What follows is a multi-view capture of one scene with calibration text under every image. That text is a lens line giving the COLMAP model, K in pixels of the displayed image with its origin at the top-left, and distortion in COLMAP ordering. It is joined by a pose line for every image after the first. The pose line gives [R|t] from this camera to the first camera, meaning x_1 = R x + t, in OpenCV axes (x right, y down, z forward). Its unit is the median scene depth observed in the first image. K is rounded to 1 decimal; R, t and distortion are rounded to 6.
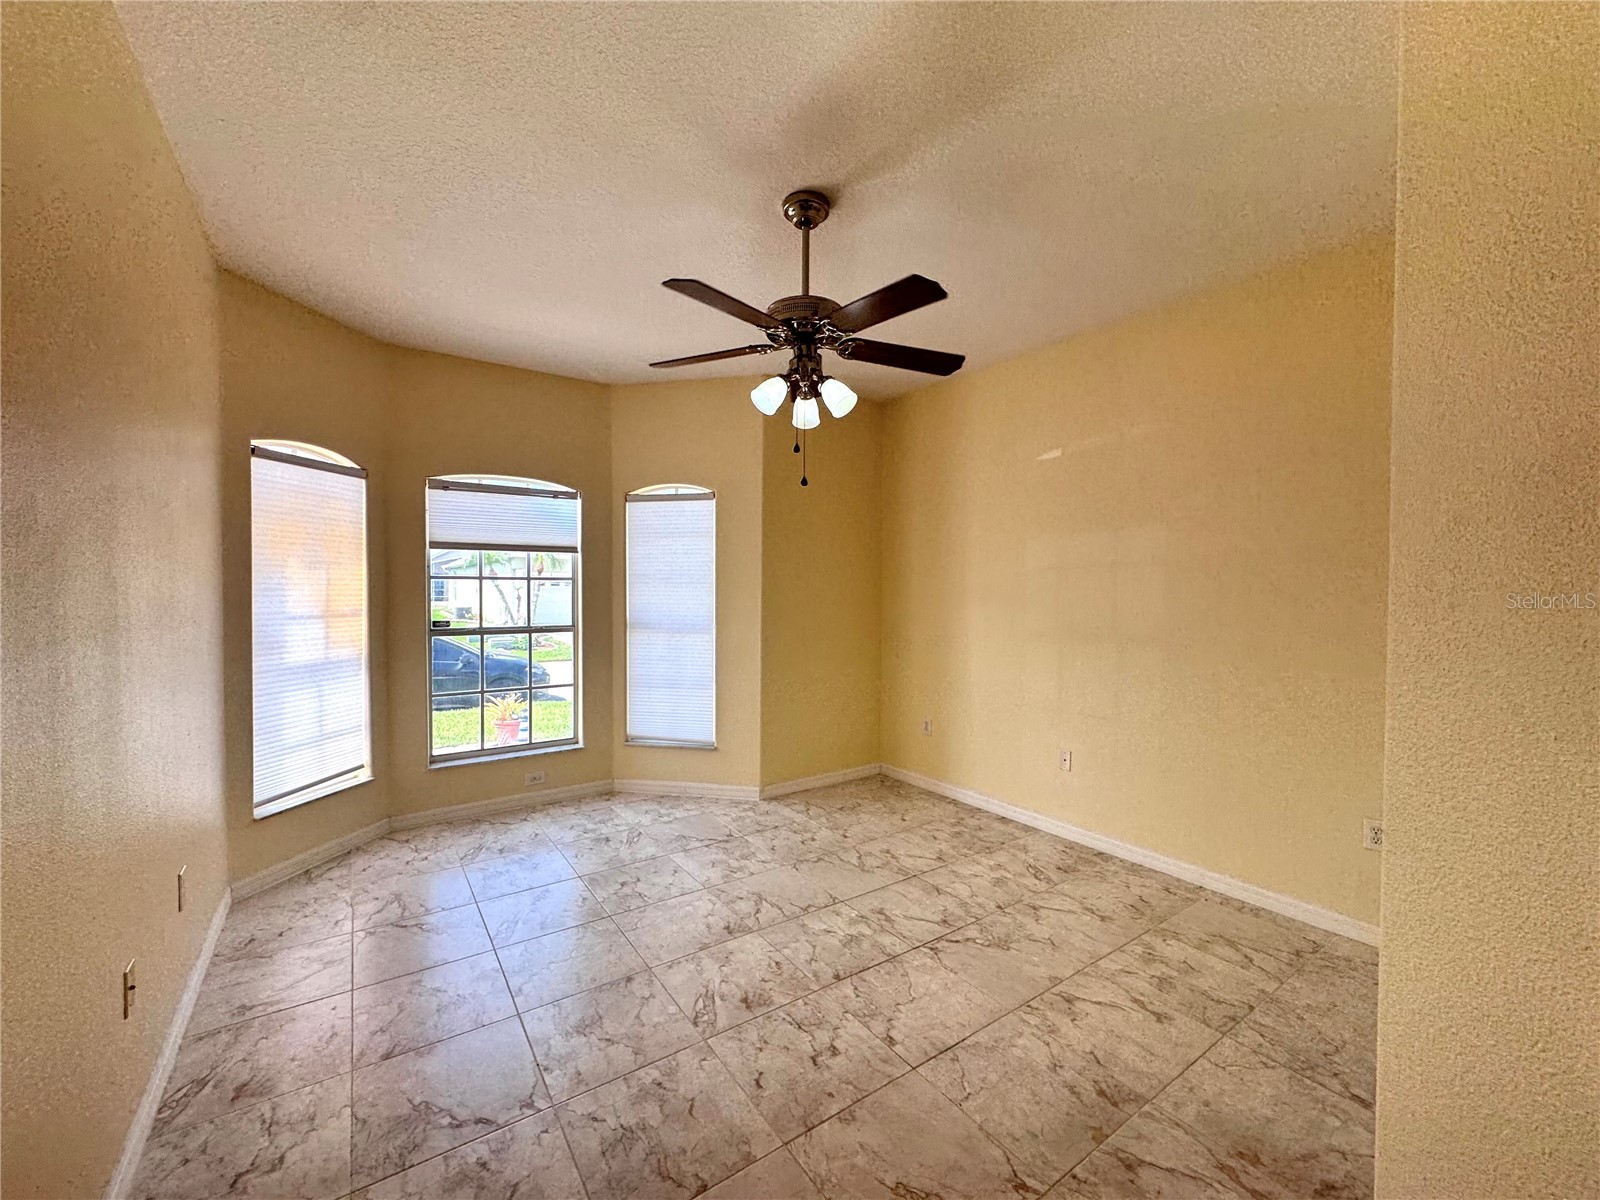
lens RADIAL K [[640.6, 0, 803.6], [0, 640.6, 598.8], [0, 0, 1]] dist [-0.004765, 0.000769]
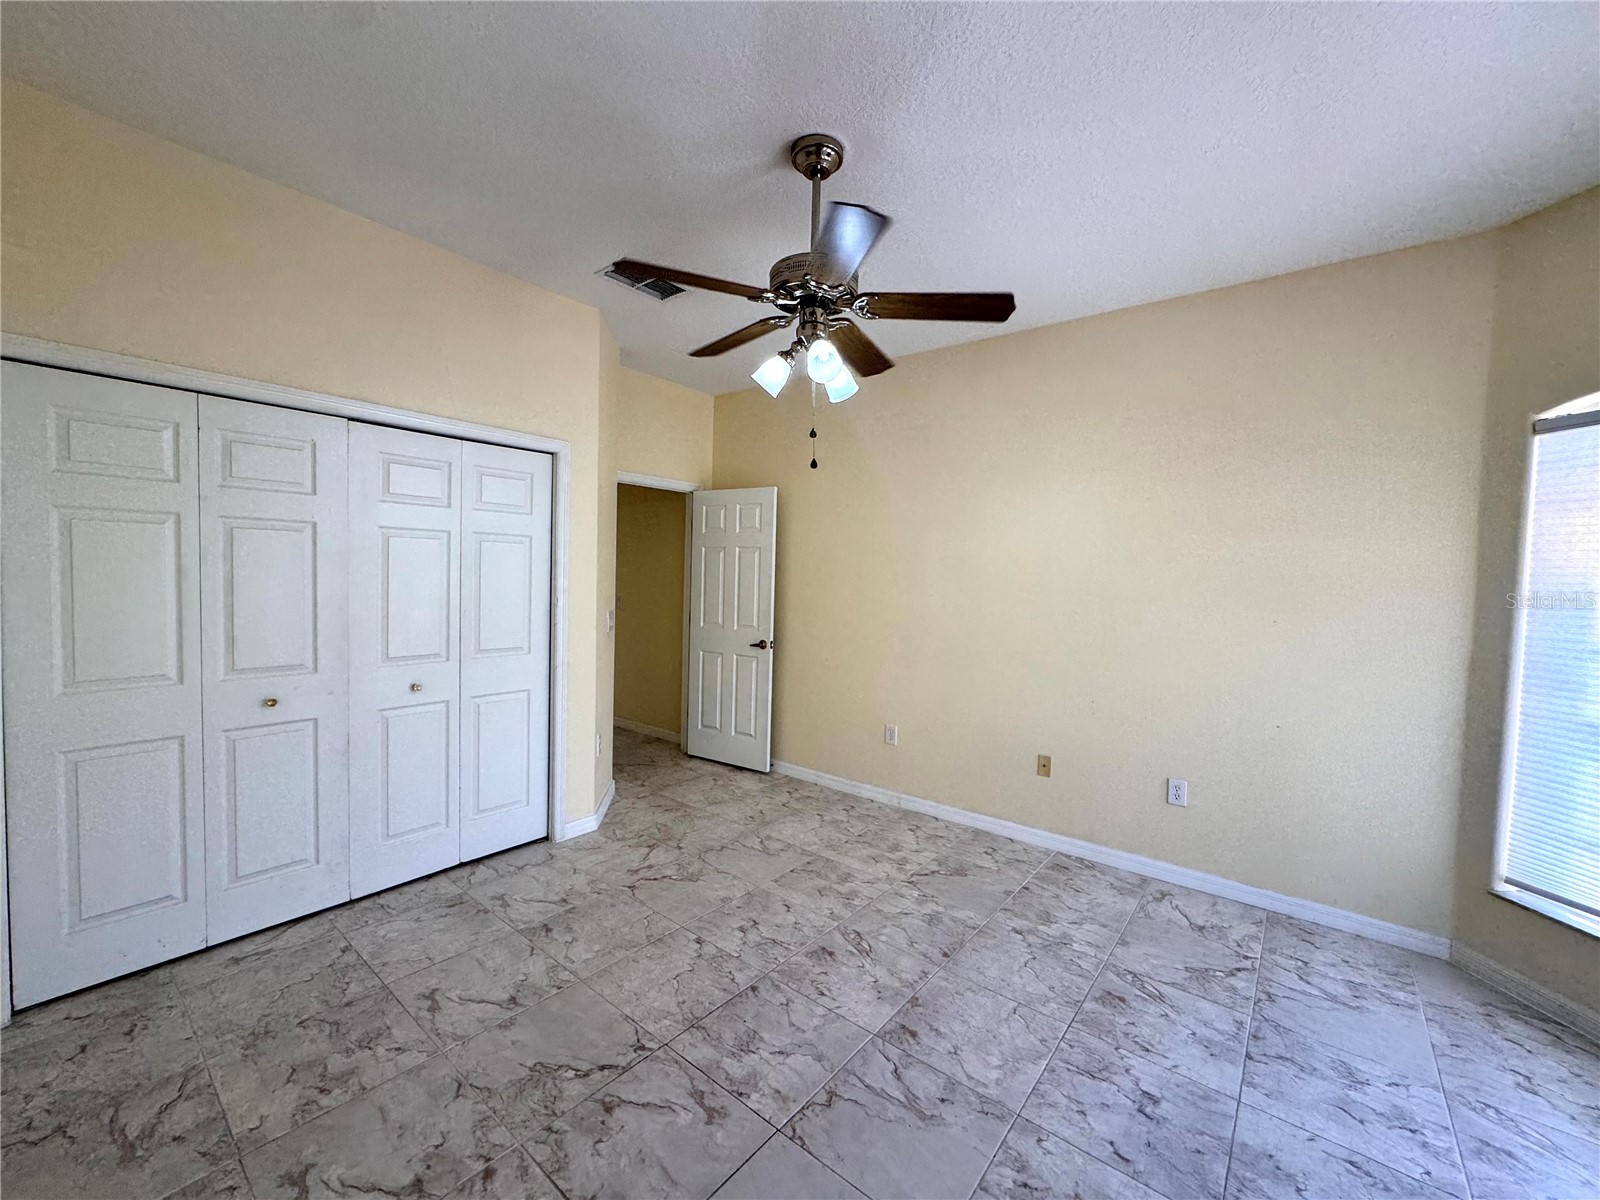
lens RADIAL K [[640.6, 0, 800.0], [0, 640.6, 624.0], [0, 0, 1]] dist [-0.004765, 0.000769]
pose [[-0.960774, -0.010668, -0.277127, 0.235743], [-0.038897, 0.994566, 0.096568, -0.037860], [0.274591, 0.103560, -0.955968, 1.723571]]
